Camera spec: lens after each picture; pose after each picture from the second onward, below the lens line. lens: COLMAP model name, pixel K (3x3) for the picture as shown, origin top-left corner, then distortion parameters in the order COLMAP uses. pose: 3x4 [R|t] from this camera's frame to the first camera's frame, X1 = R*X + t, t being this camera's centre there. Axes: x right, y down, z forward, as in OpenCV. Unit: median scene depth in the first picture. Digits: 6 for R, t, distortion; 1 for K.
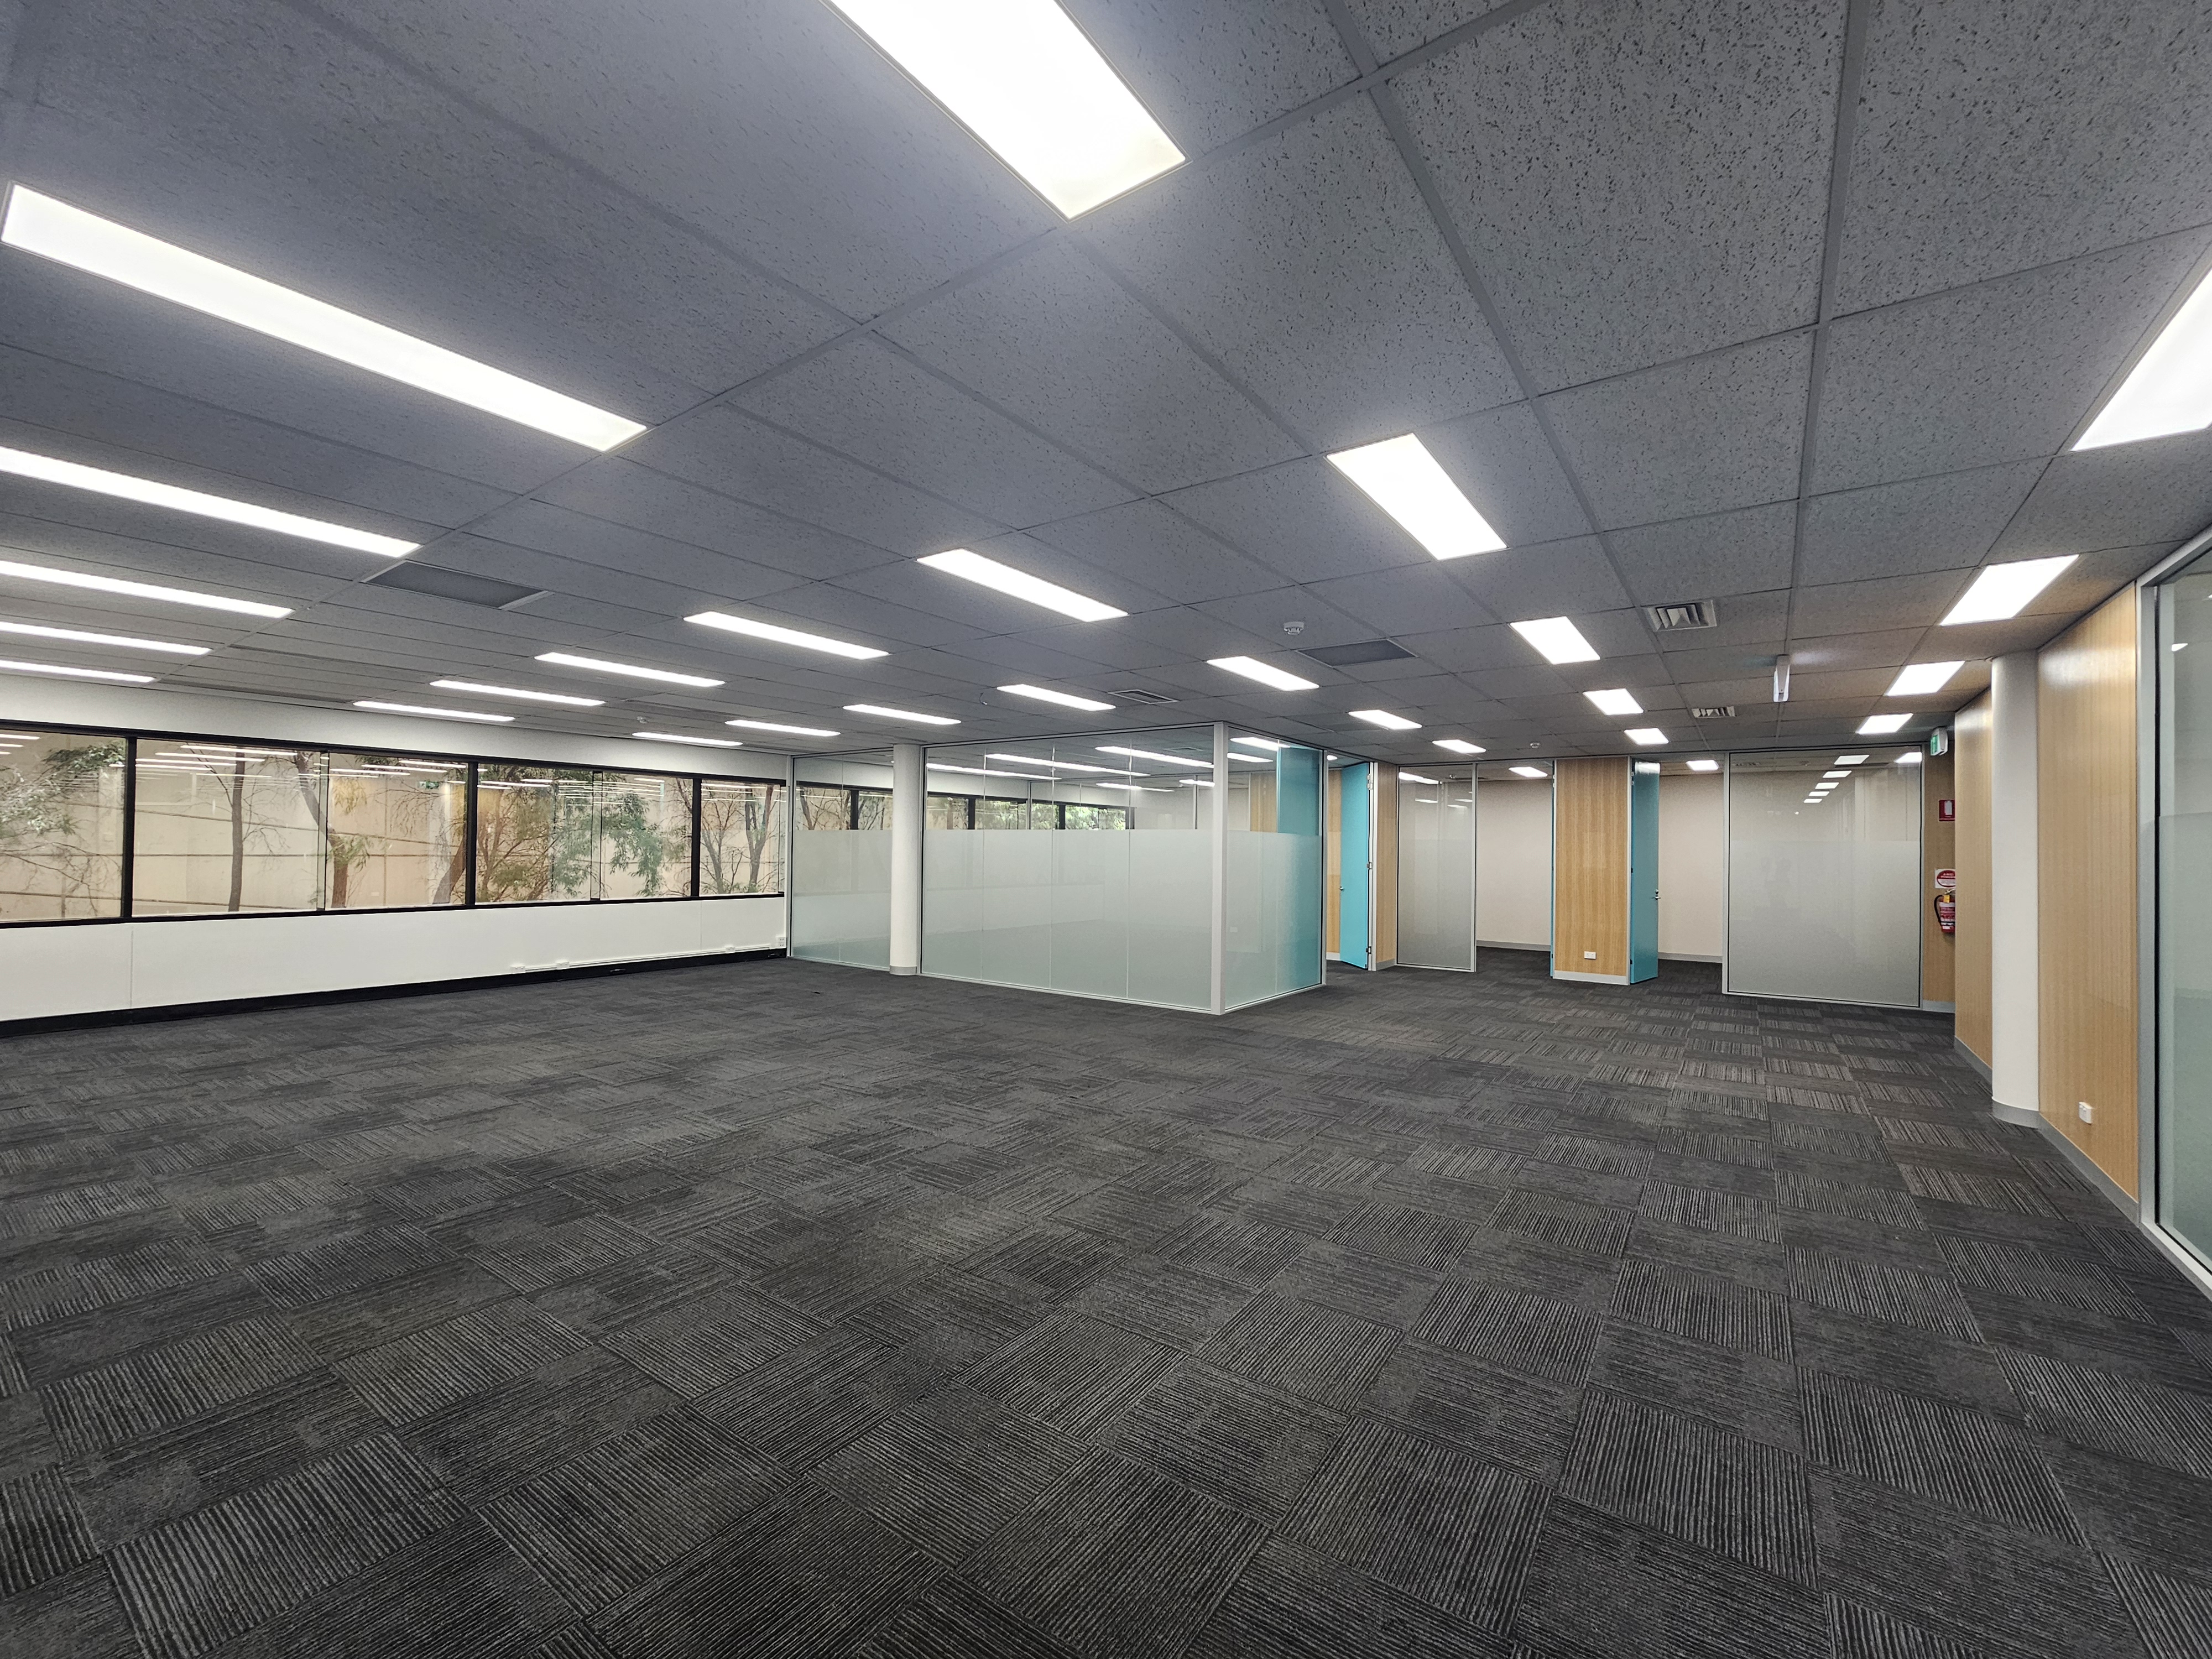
lens RADIAL K [[904.5, 0, 1127.3], [0, 904.5, 830.0], [0, 0, 1]] dist [-0.026792, -0.000036]
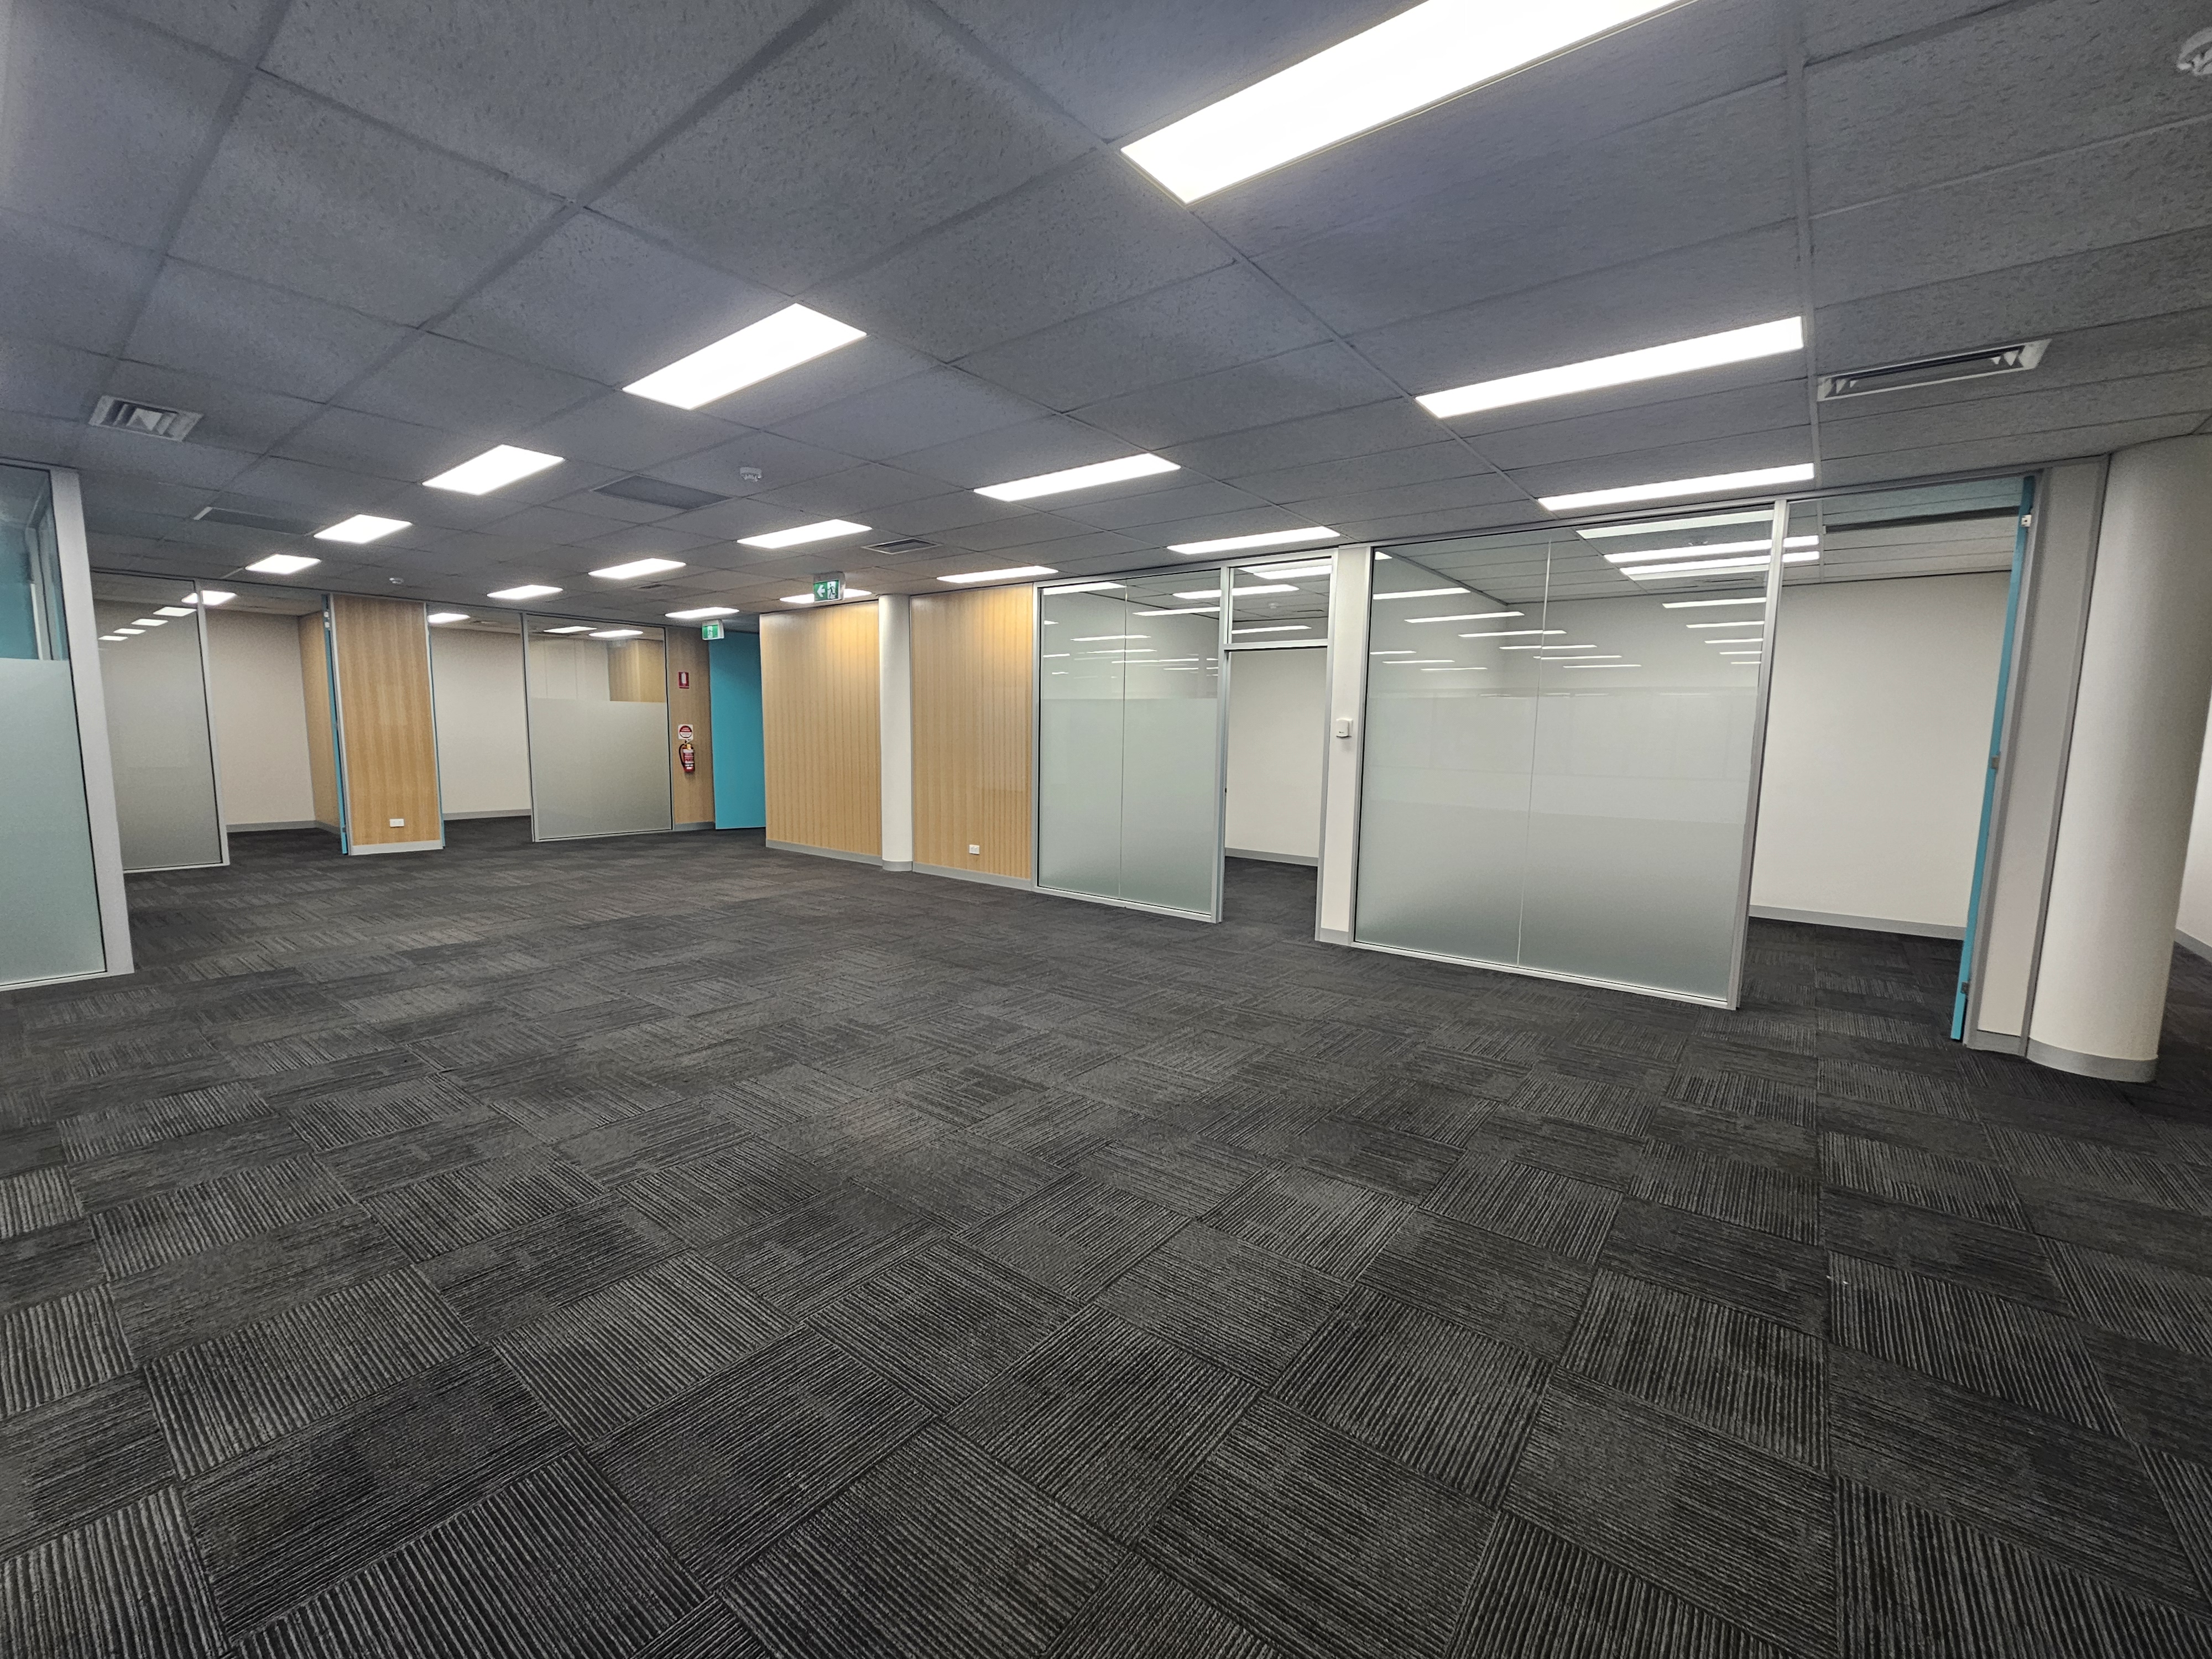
lens RADIAL K [[916.9, 0, 1108.9], [0, 916.9, 842.7], [0, 0, 1]] dist [-0.000101, -0.000043]
pose [[0.057637, -0.135971, 0.989035, -0.720364], [-0.038902, 0.989623, 0.138319, 0.009242], [-0.997579, -0.046448, 0.051749, 0.489051]]
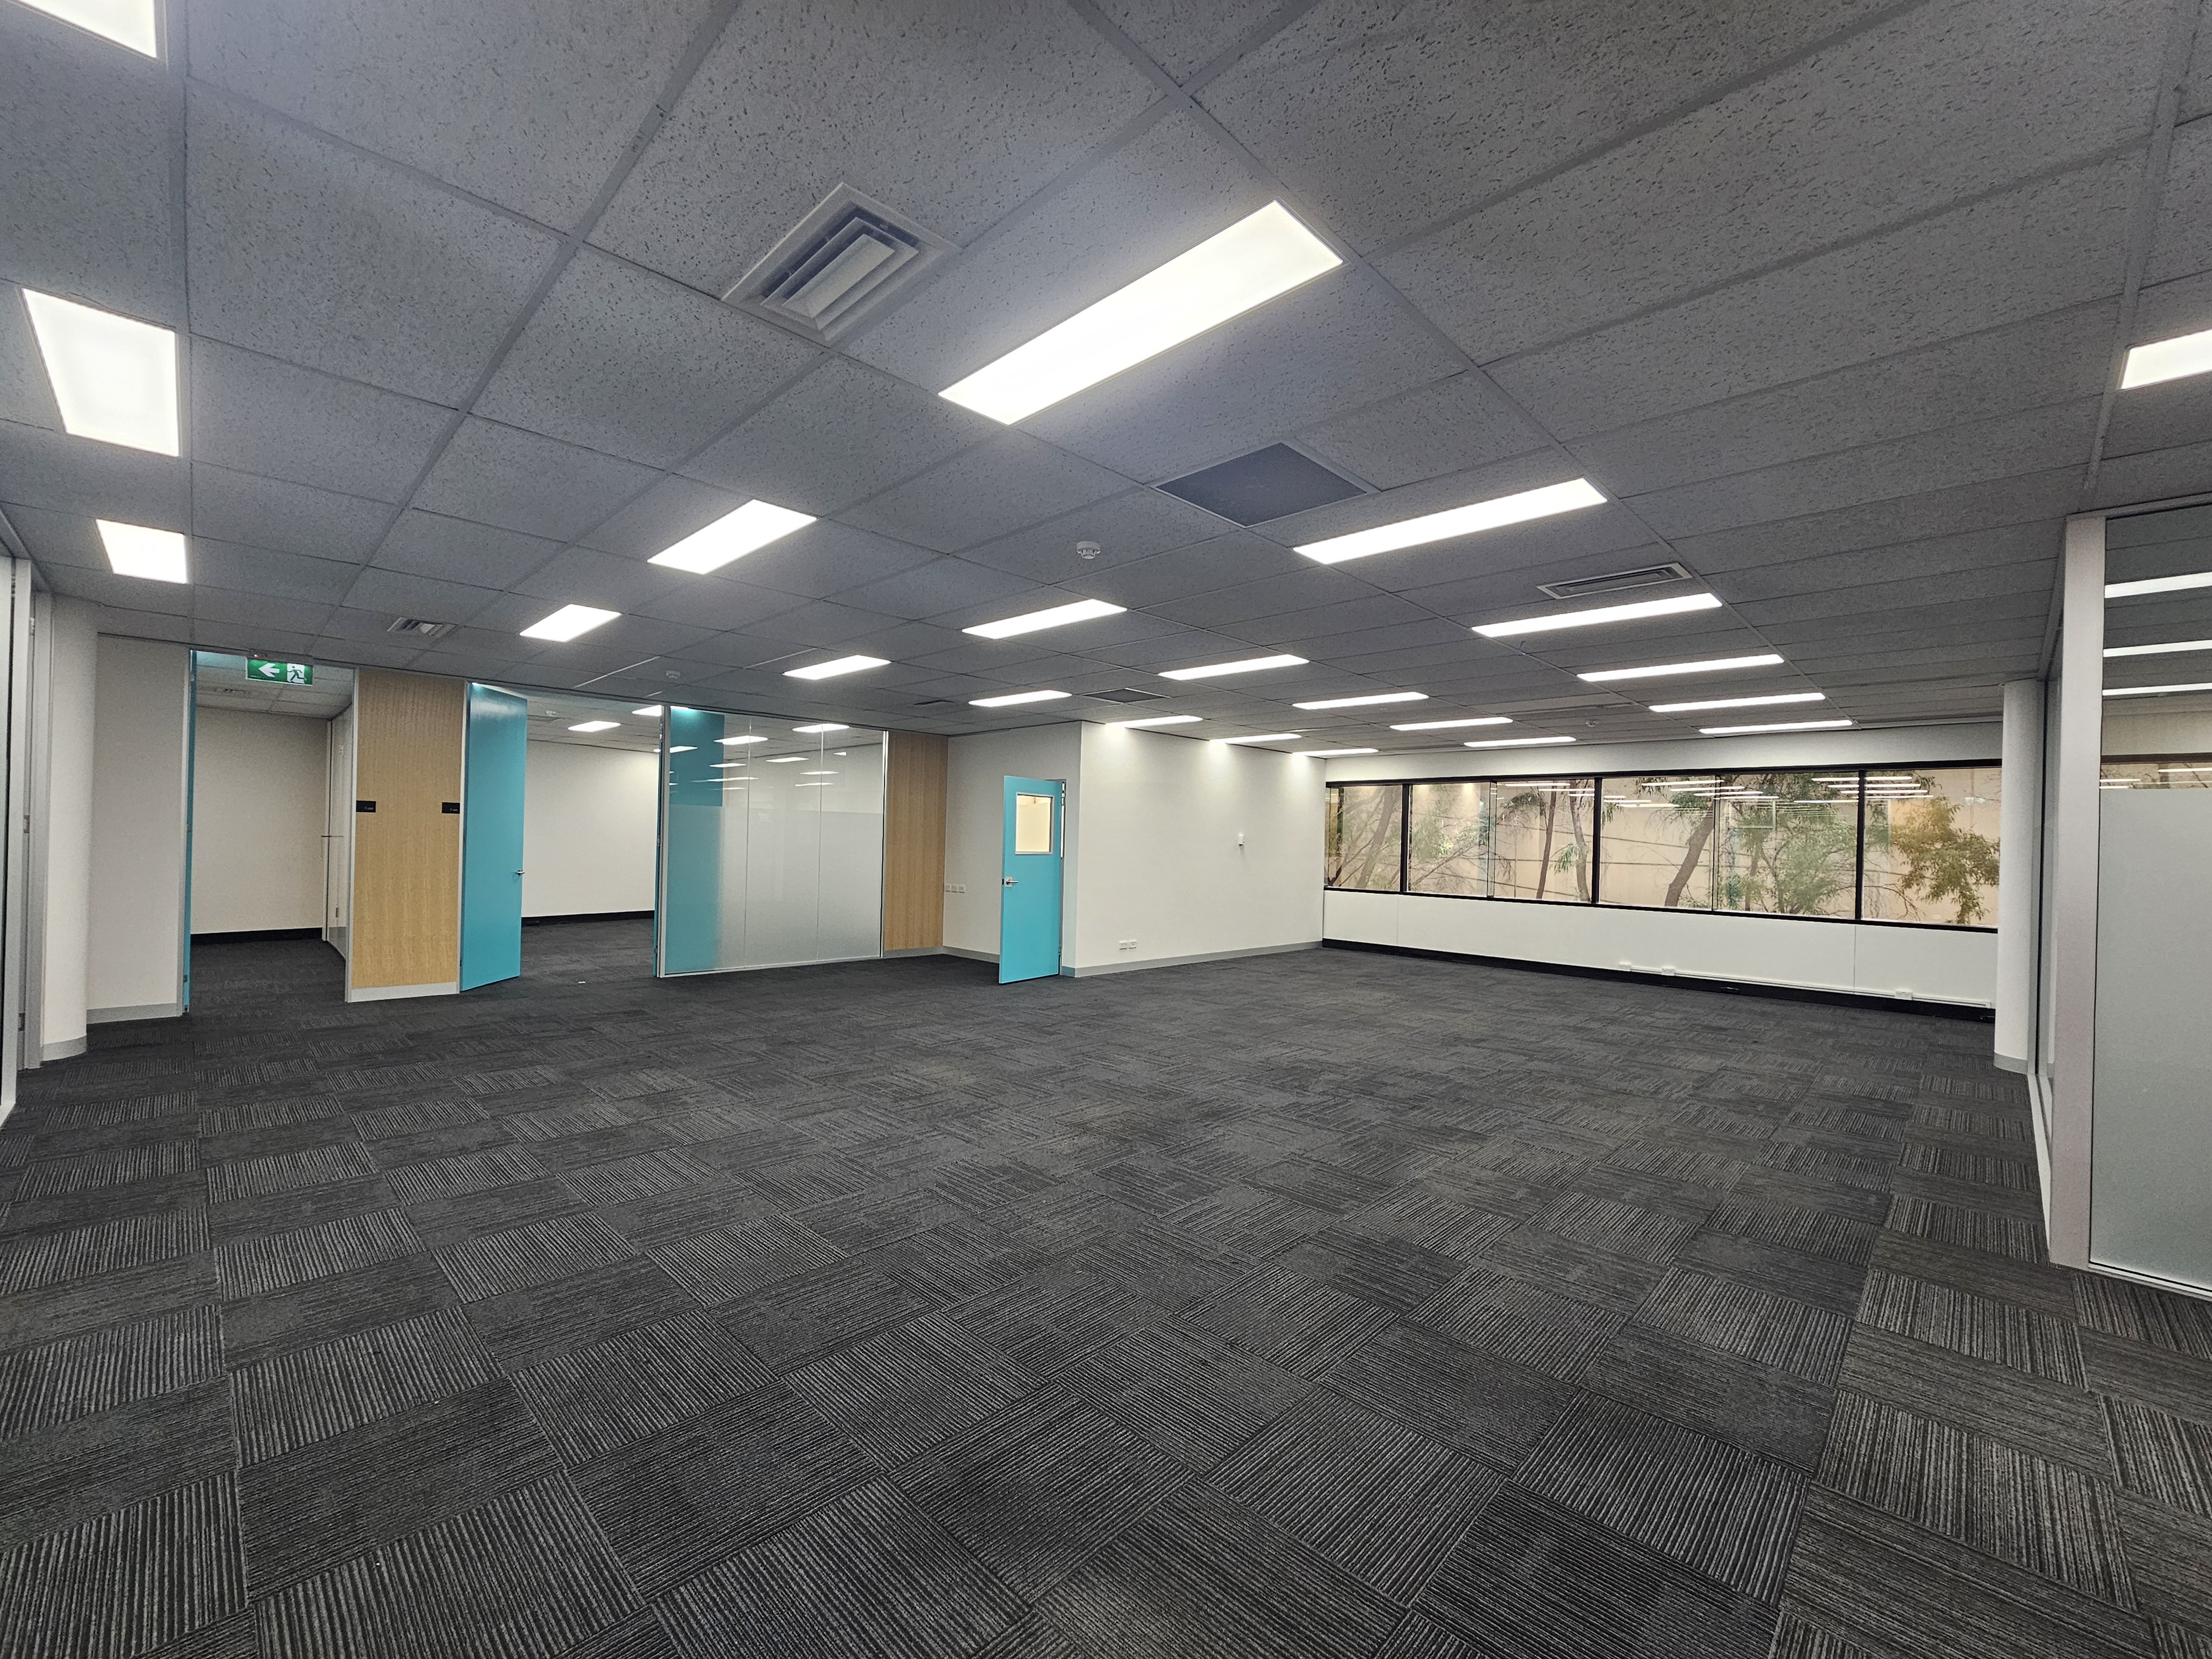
lens RADIAL K [[904.5, 0, 1127.3], [0, 904.5, 830.0], [0, 0, 1]] dist [-0.026792, -0.000036]
pose [[-0.138194, -0.022006, -0.990161, 0.882607], [-0.012765, 0.999710, -0.020437, 0.038300], [0.990323, 0.009816, -0.138434, 1.017746]]
